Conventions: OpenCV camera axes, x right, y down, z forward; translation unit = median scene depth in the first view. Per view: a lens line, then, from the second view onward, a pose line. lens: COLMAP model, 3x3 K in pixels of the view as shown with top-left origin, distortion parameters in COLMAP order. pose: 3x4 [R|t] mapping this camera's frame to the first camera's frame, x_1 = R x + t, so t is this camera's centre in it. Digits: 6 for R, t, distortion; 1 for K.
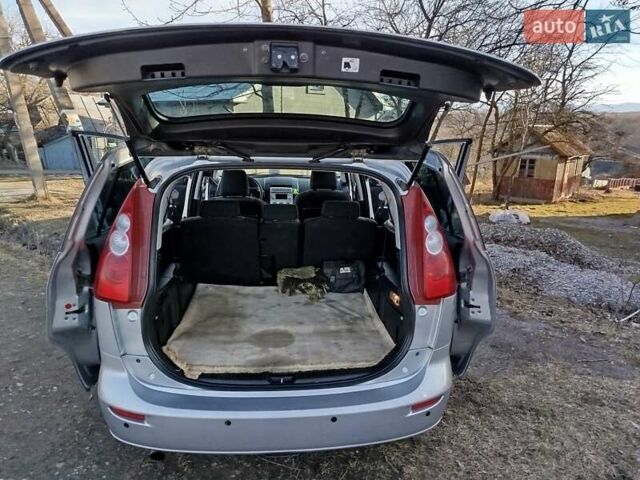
lens RADIAL K [[449.0, 0, 320.0], [0, 449.0, 240.0], [0, 0, 1]] dist [0.004208, 0.000869]
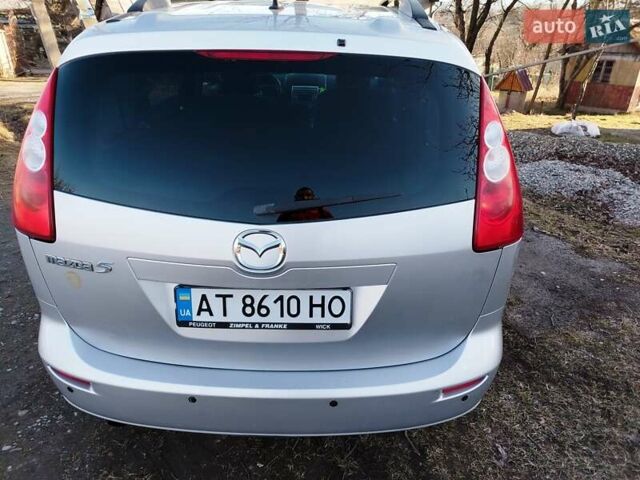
lens RADIAL K [[449.0, 0, 320.0], [0, 449.0, 240.0], [0, 0, 1]] dist [0.004208, 0.000869]
pose [[0.995155, 0.041350, -0.089197, 0.034046], [-0.022849, 0.979685, 0.199236, -0.005835], [0.095624, -0.196233, 0.975884, 0.177593]]
